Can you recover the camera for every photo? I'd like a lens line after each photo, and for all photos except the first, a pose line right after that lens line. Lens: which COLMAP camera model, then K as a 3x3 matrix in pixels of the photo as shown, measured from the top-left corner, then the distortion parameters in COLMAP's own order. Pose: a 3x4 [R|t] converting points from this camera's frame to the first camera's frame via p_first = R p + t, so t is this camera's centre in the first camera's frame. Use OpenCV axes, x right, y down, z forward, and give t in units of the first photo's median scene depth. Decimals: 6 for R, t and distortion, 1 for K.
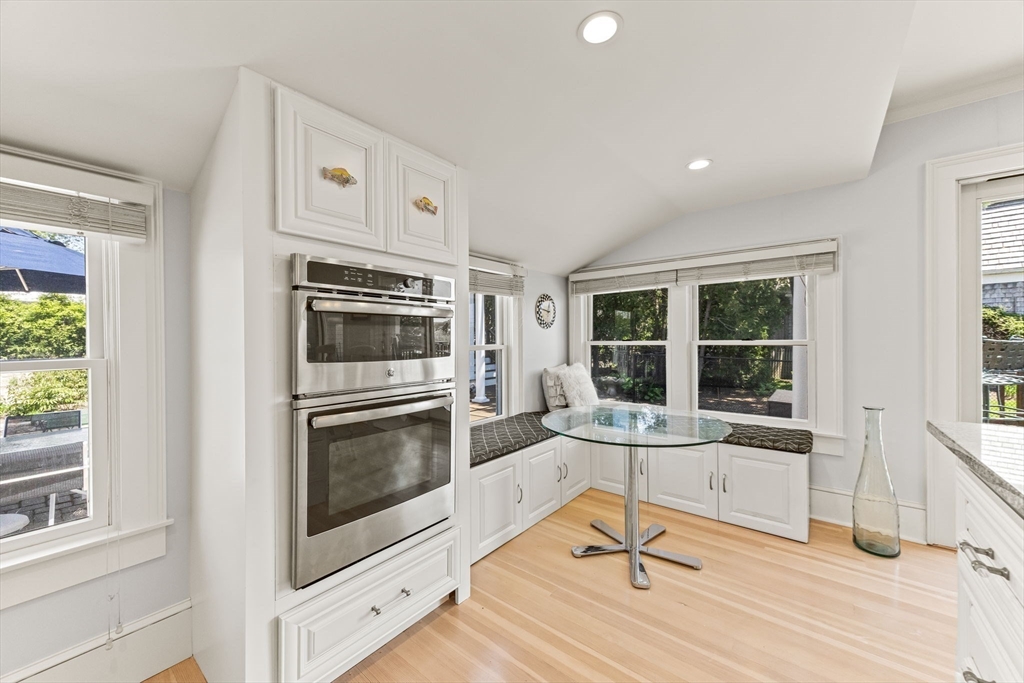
lens RADIAL K [[390.5, 0, 511.0], [0, 390.5, 342.0], [0, 0, 1]] dist [0.001088, -0.001385]
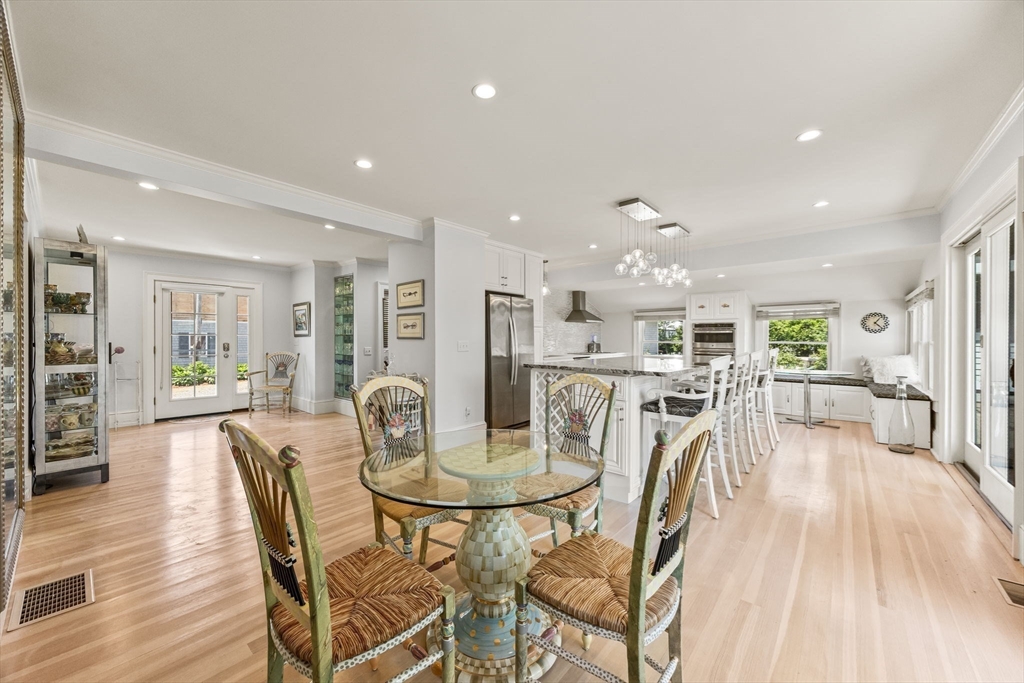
lens RADIAL K [[390.5, 0, 502.0], [0, 390.5, 342.8], [0, 0, 1]] dist [0.001088, -0.001385]
pose [[-0.057501, 0.018172, -0.998180, 3.970669], [-0.011901, 0.999751, 0.018886, -0.008847], [0.998275, 0.012965, -0.057270, -1.089279]]
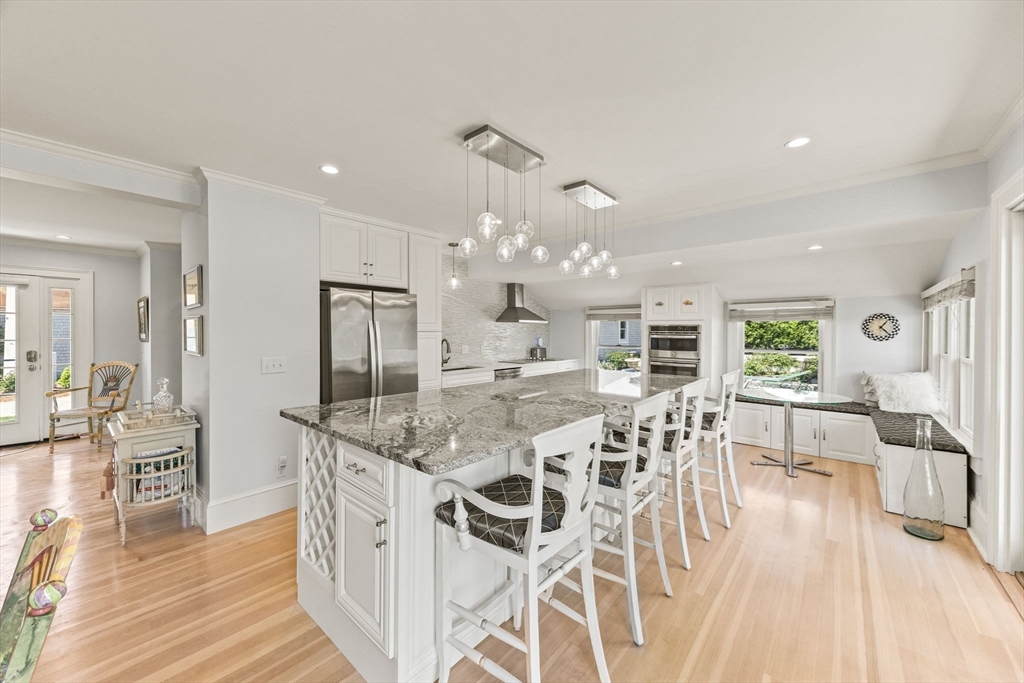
lens RADIAL K [[390.5, 0, 511.4], [0, 390.5, 336.3], [0, 0, 1]] dist [0.001088, -0.001385]
pose [[-0.045468, 0.019688, -0.998772, 2.972101], [-0.013507, 0.999702, 0.020322, -0.123091], [0.998874, 0.014415, -0.045189, -0.275856]]
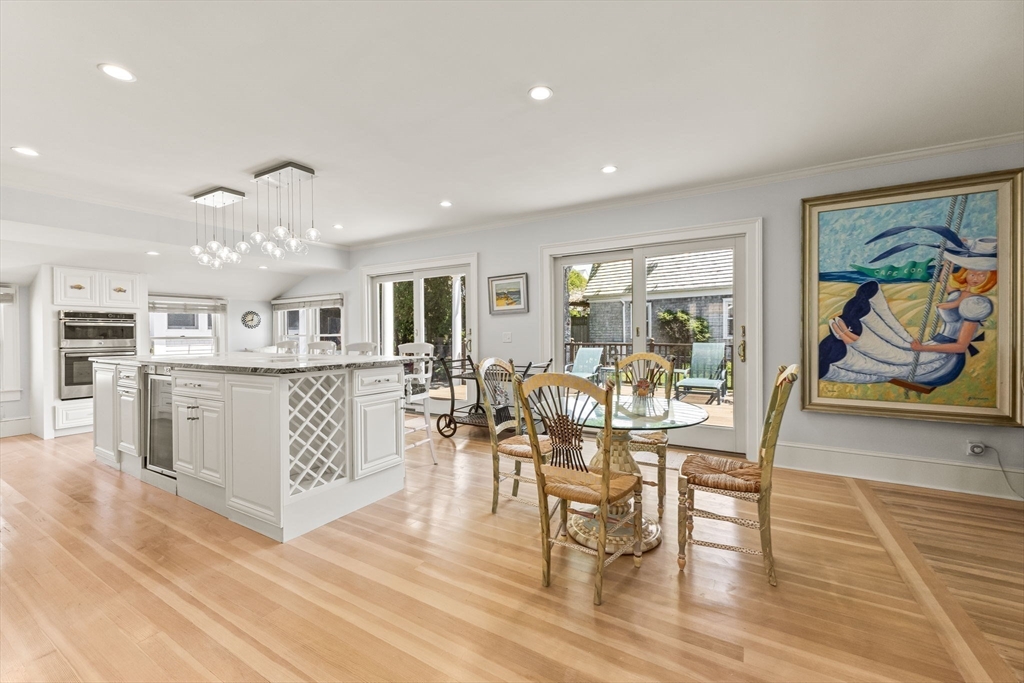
lens RADIAL K [[390.5, 0, 519.4], [0, 390.5, 338.6], [0, 0, 1]] dist [0.001088, -0.001385]
pose [[0.985957, -0.003948, 0.166954, 2.352255], [0.003999, 0.999992, 0.000027, 0.047728], [-0.166953, 0.000641, 0.985965, -2.546210]]
